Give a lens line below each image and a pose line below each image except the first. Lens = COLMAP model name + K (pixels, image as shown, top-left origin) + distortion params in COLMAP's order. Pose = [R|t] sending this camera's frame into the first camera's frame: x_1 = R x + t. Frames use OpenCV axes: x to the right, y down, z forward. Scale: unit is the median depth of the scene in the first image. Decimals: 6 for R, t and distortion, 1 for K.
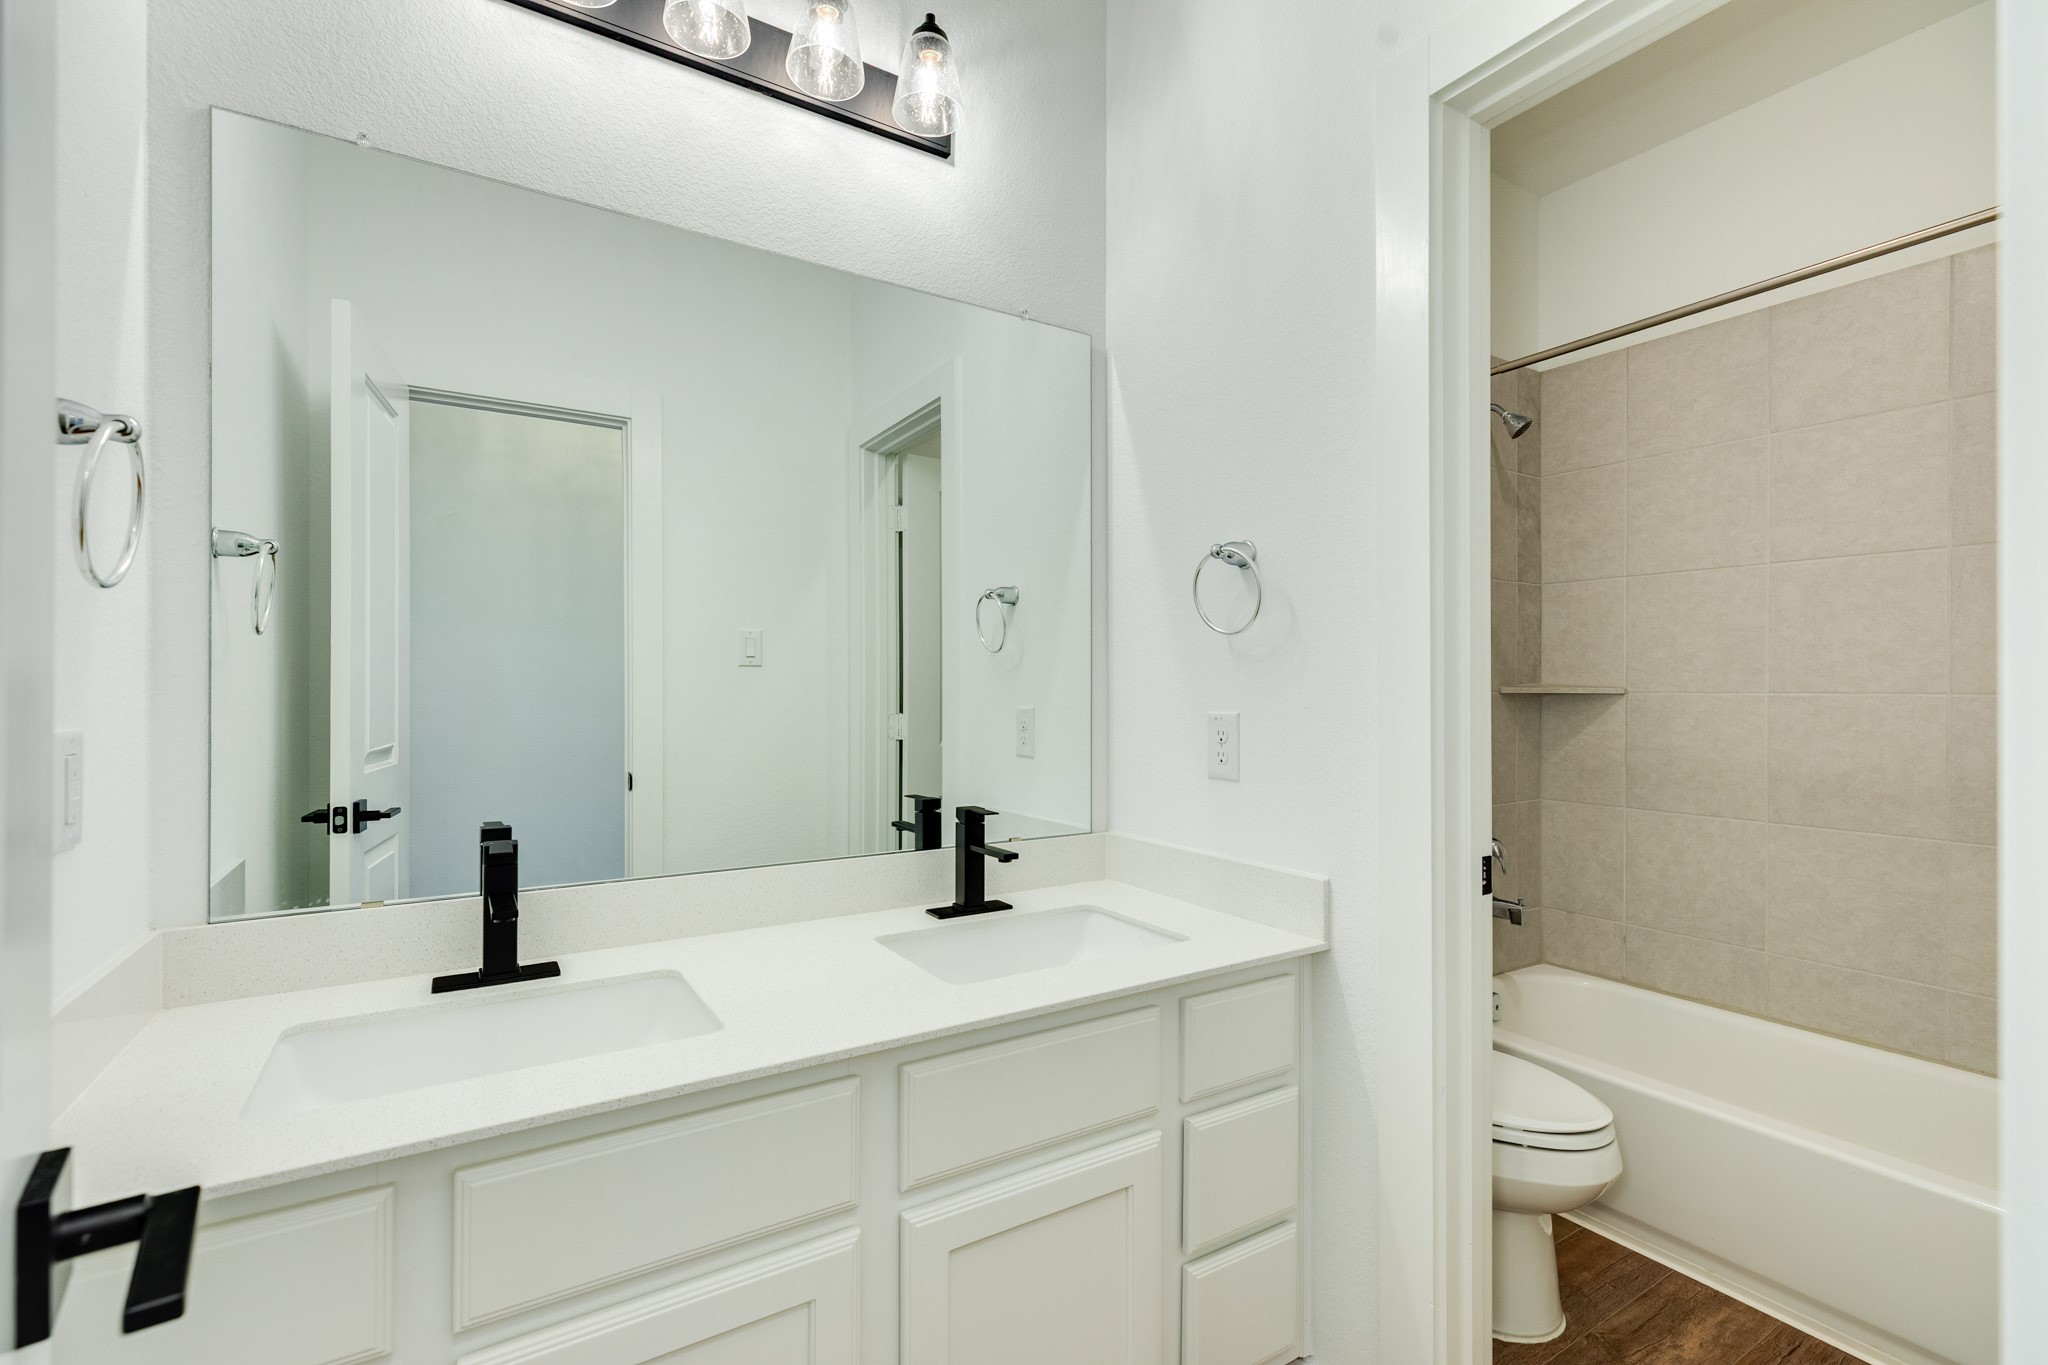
lens RADIAL K [[906.5, 0, 1025.0], [0, 906.5, 693.2], [0, 0, 1]] dist [-0.000634, 0.001187]
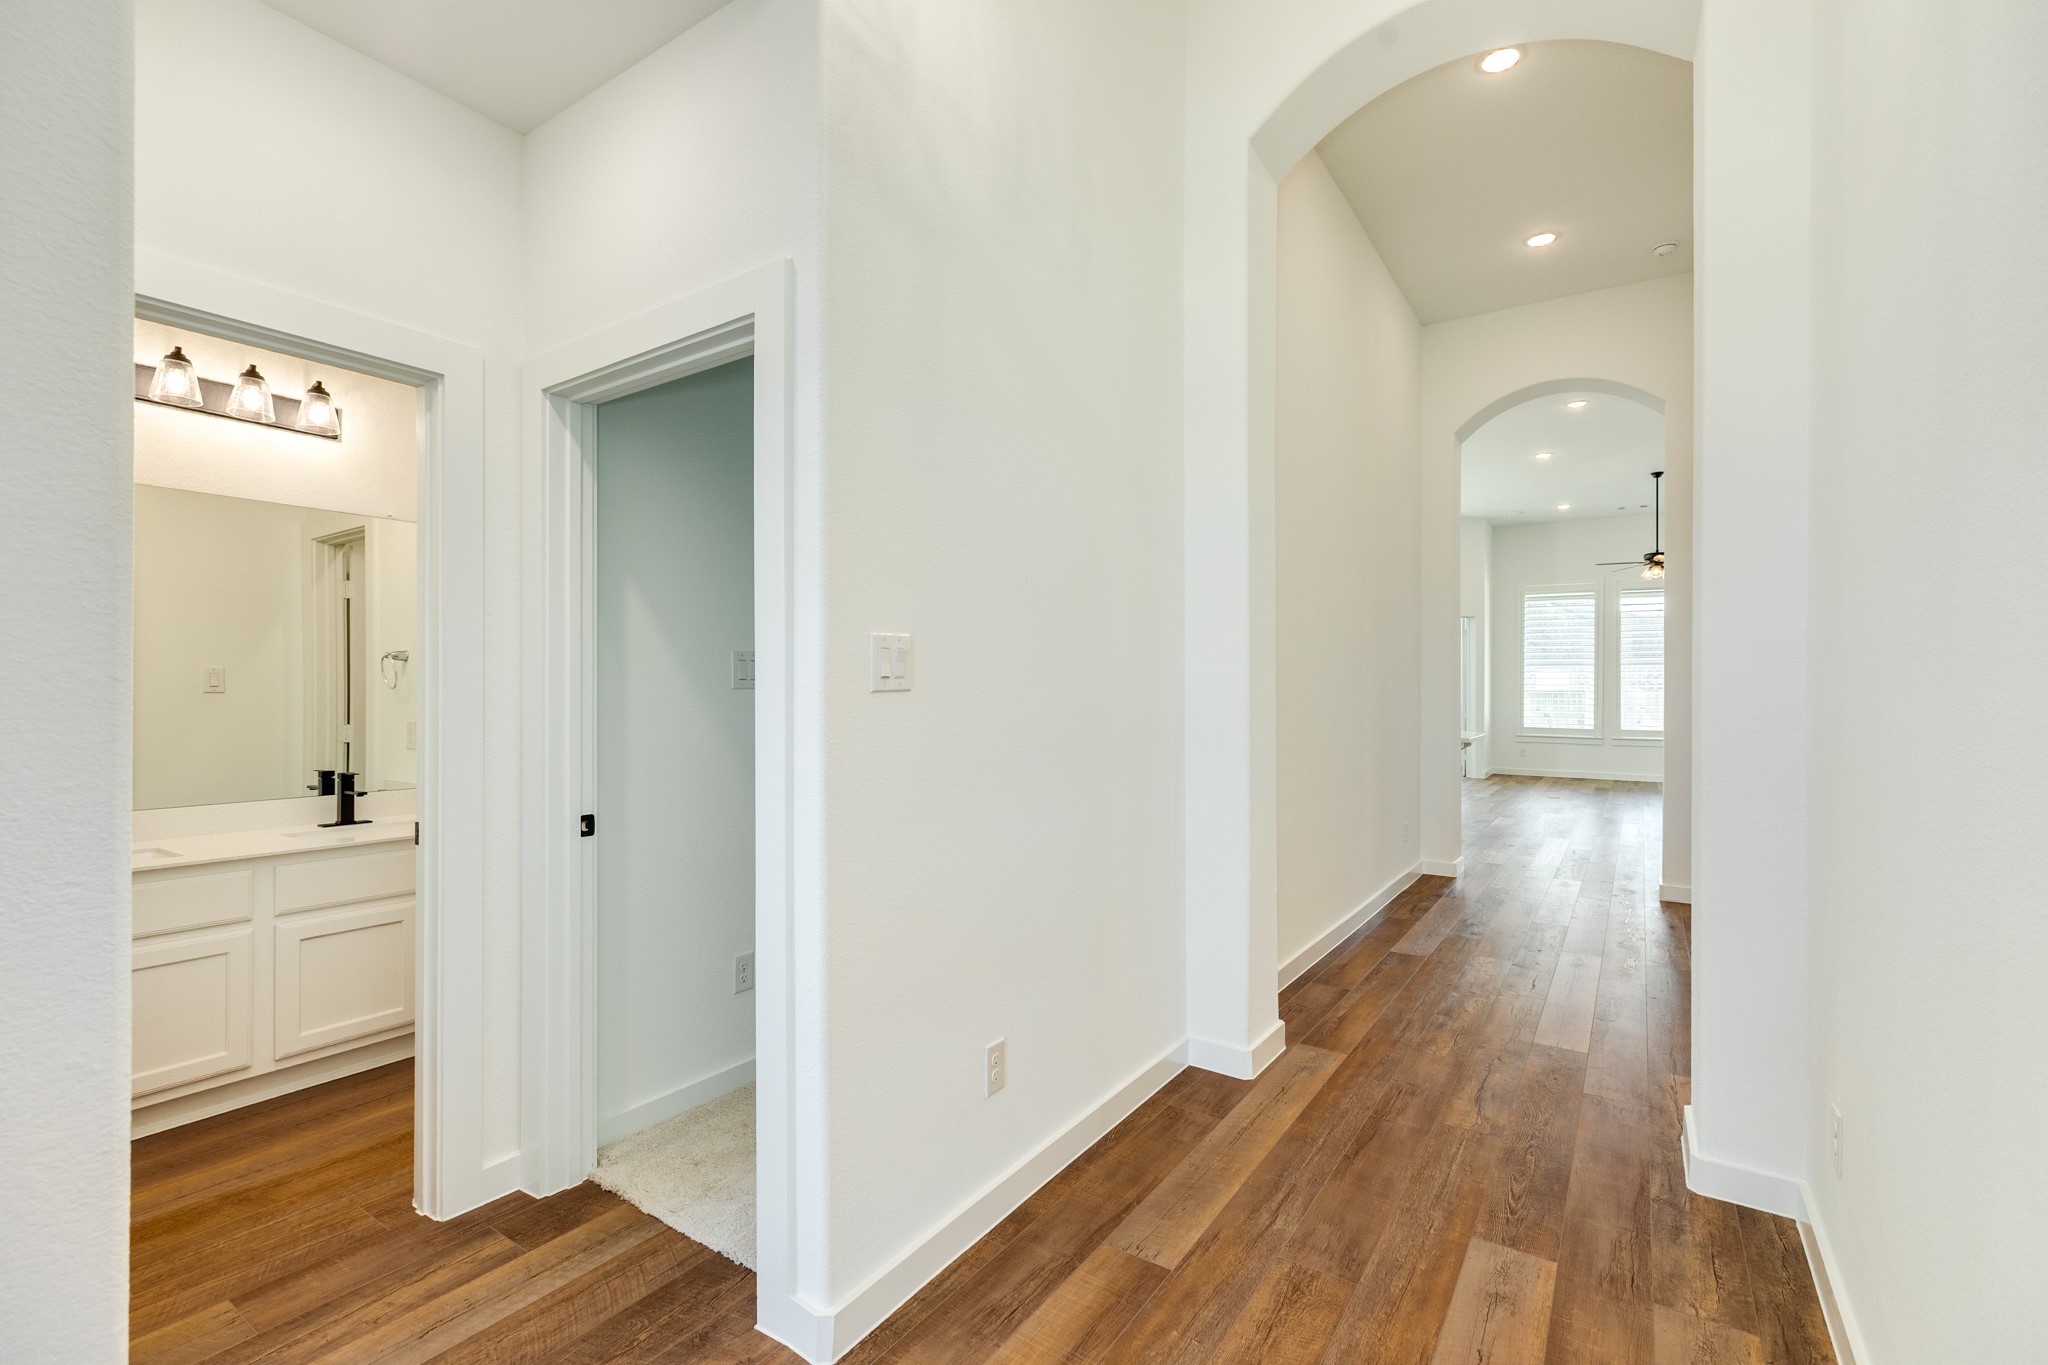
lens RADIAL K [[906.5, 0, 1029.3], [0, 906.5, 678.4], [0, 0, 1]] dist [-0.000634, 0.001187]
pose [[0.911909, -0.000981, 0.410392, 0.451294], [0.006818, 0.999895, -0.012759, -0.042431], [-0.410336, 0.014433, 0.911820, -1.325140]]
